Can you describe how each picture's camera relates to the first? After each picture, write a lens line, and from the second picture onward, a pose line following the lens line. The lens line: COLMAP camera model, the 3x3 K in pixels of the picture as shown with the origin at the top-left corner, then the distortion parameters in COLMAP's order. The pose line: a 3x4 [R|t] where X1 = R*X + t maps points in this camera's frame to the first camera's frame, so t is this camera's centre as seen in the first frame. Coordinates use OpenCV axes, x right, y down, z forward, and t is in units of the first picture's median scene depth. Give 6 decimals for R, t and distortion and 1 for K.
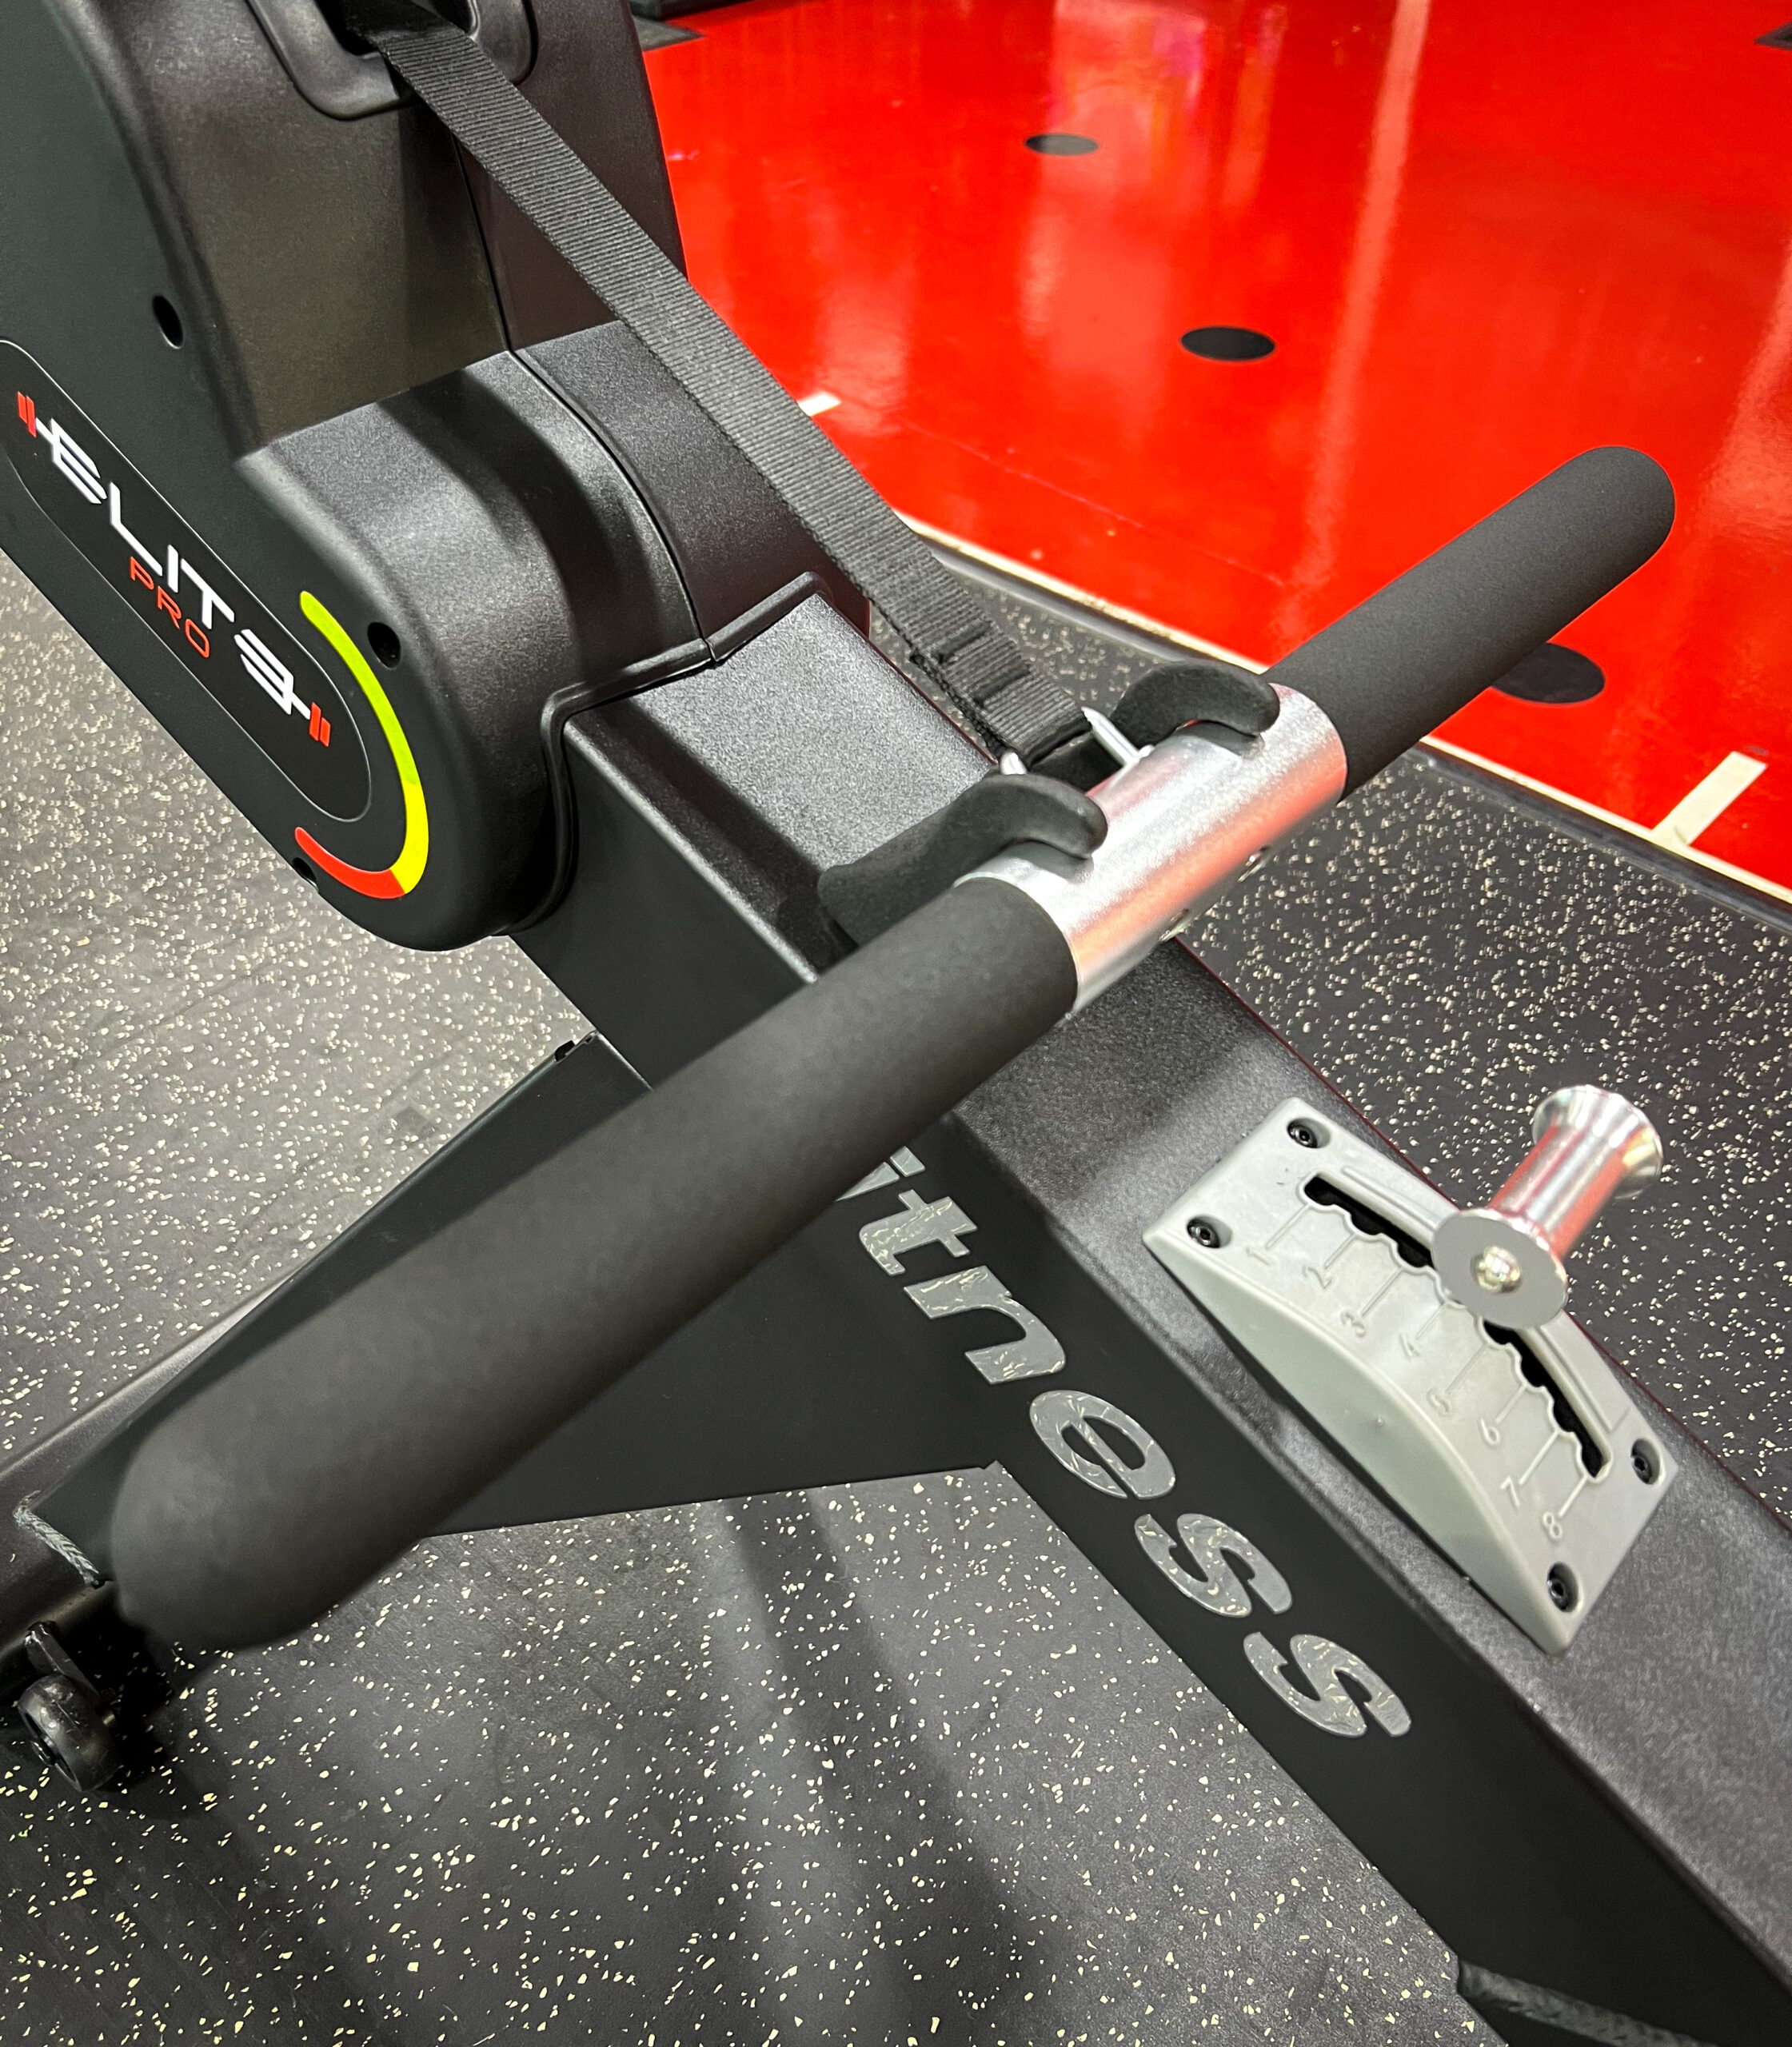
lens RADIAL K [[1831.2, 0, 893.1], [0, 1831.2, 975.1], [0, 0, 1]] dist [0.017772, -0.000468]
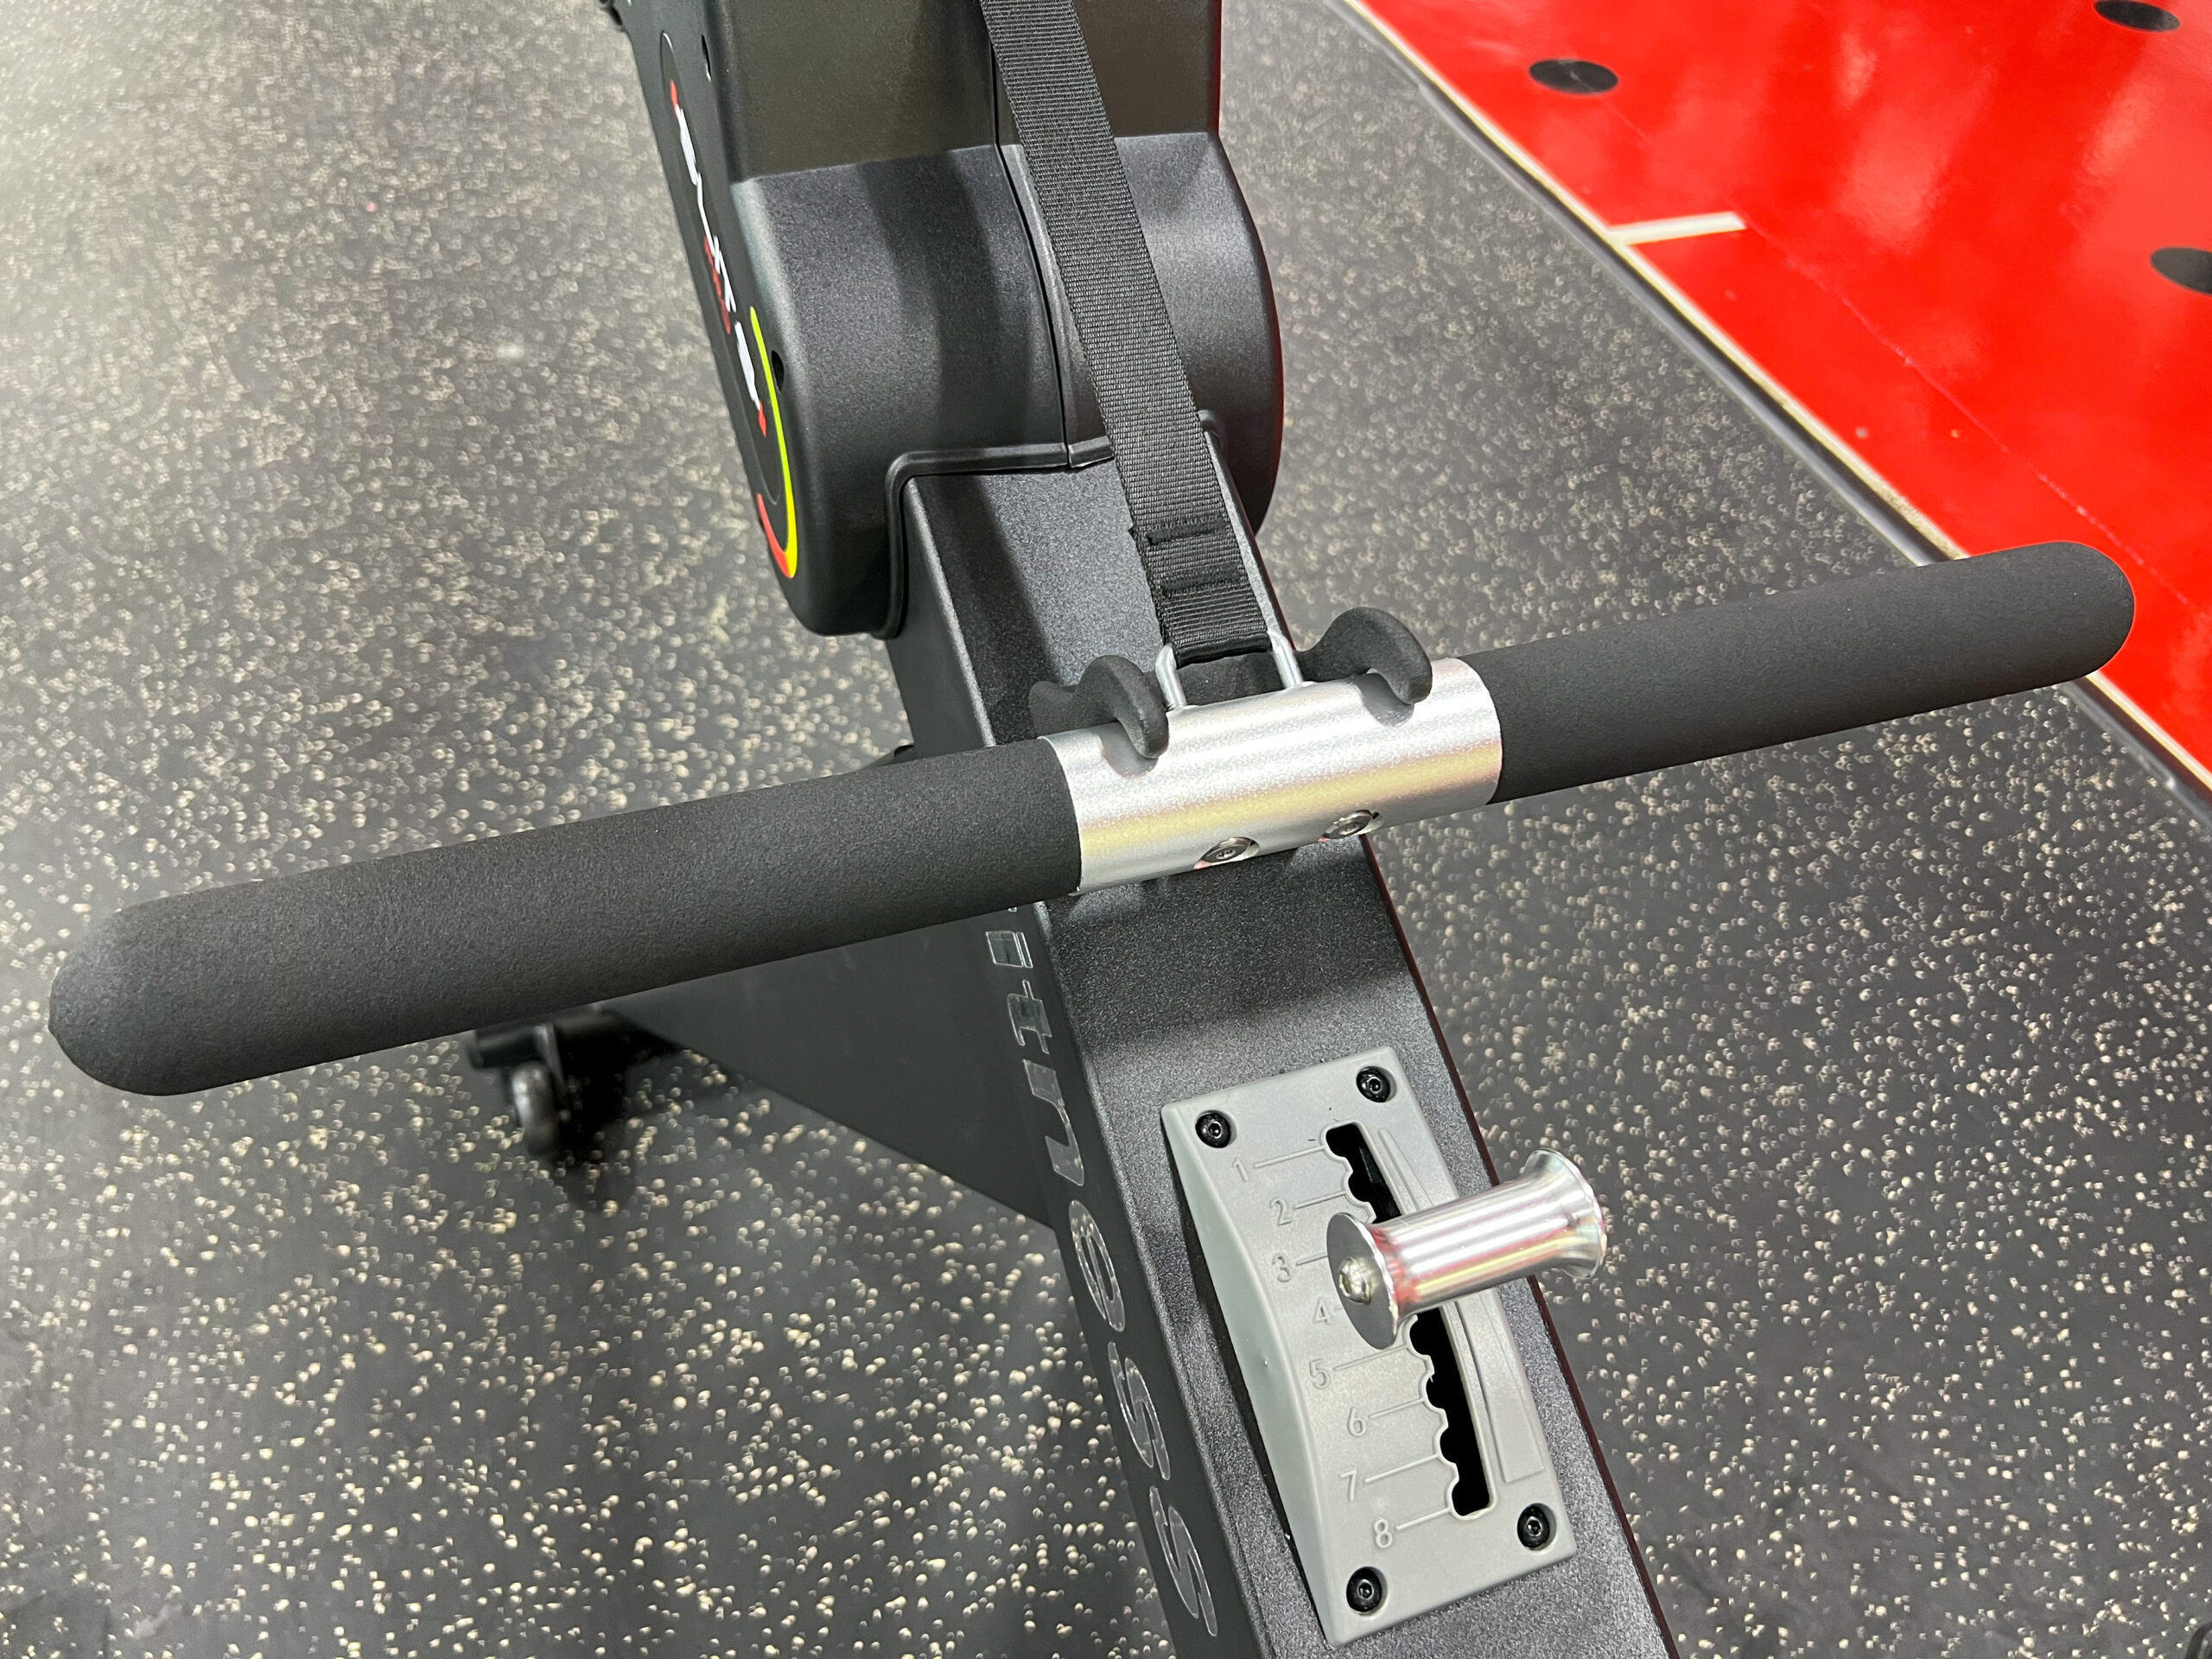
lens RADIAL K [[1710.5, 0, 1101.9], [0, 1710.5, 805.6], [0, 0, 1]] dist [0.035572, -0.037012]
pose [[0.874924, 0.363325, -0.320162, 0.125744], [-0.336614, 0.931581, 0.137291, -0.051310], [0.348138, -0.012348, 0.937362, 0.017757]]
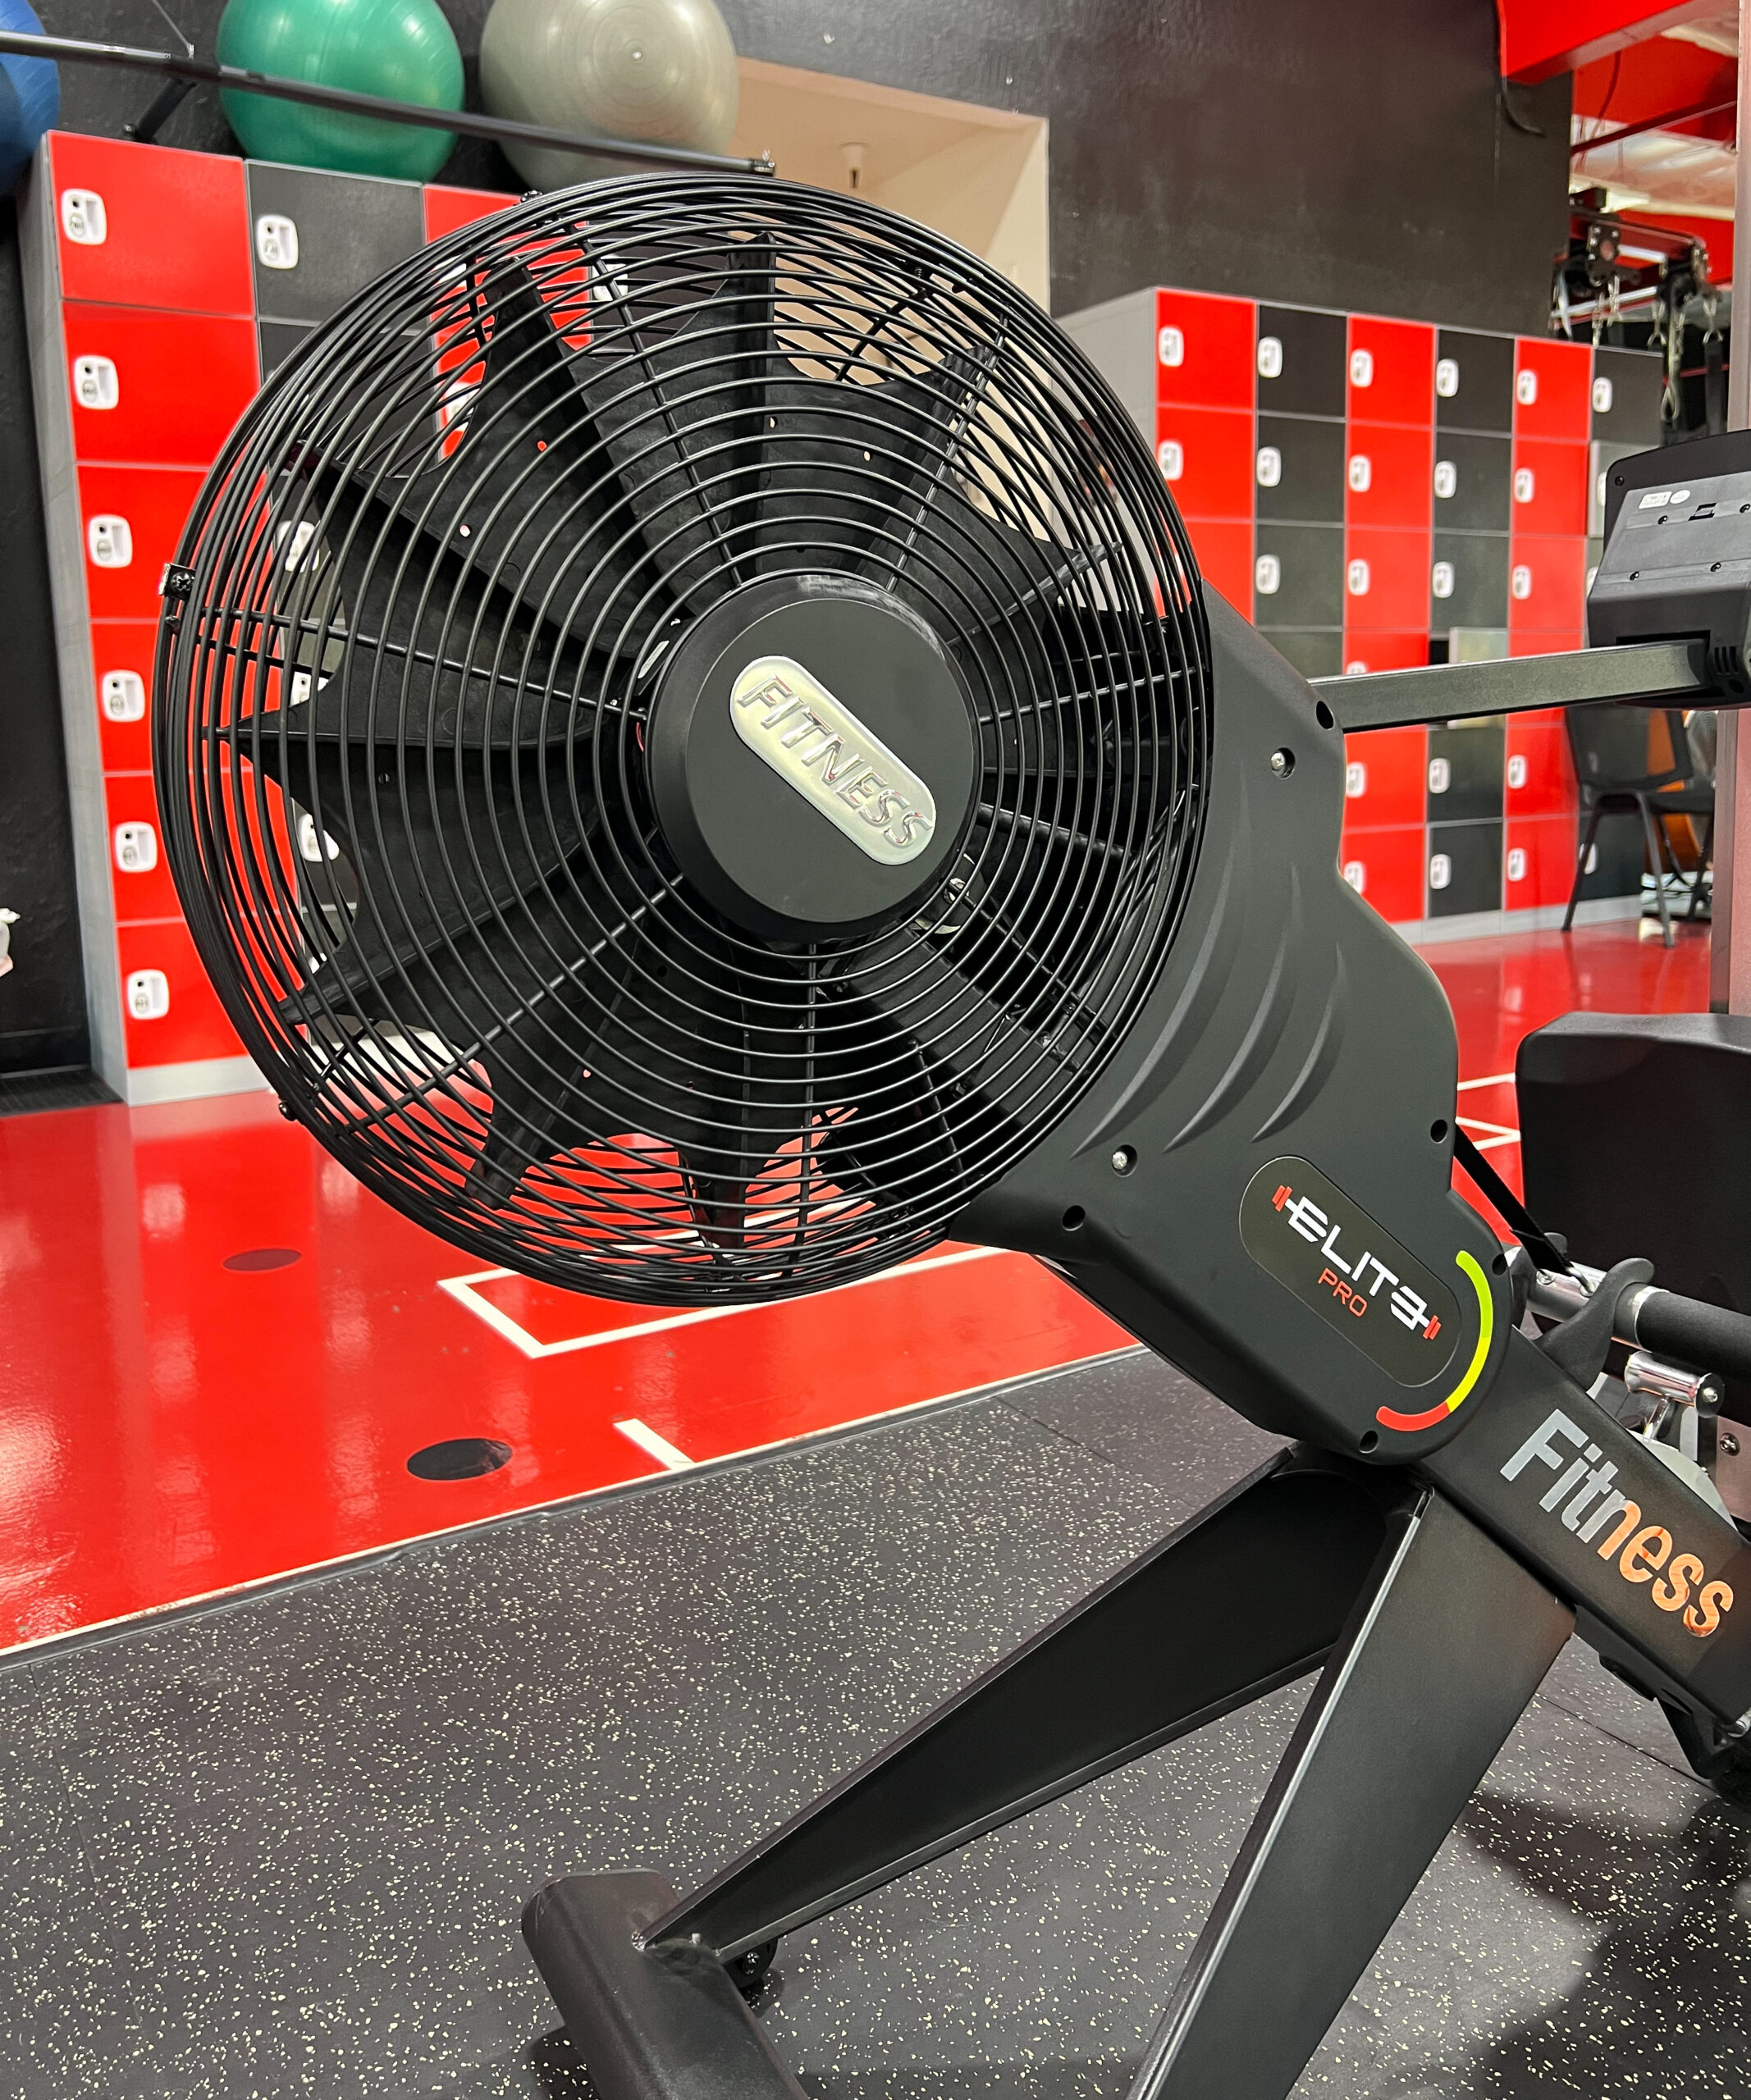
lens RADIAL K [[1751.0, 0, 866.7], [0, 1751.0, 969.7], [0, 0, 1]] dist [0.026929, -0.036265]
pose [[0.277396, -0.156344, 0.947950, -0.854649], [0.637779, 0.767880, -0.059986, -0.220855], [-0.718533, 0.621222, 0.312719, 0.265719]]
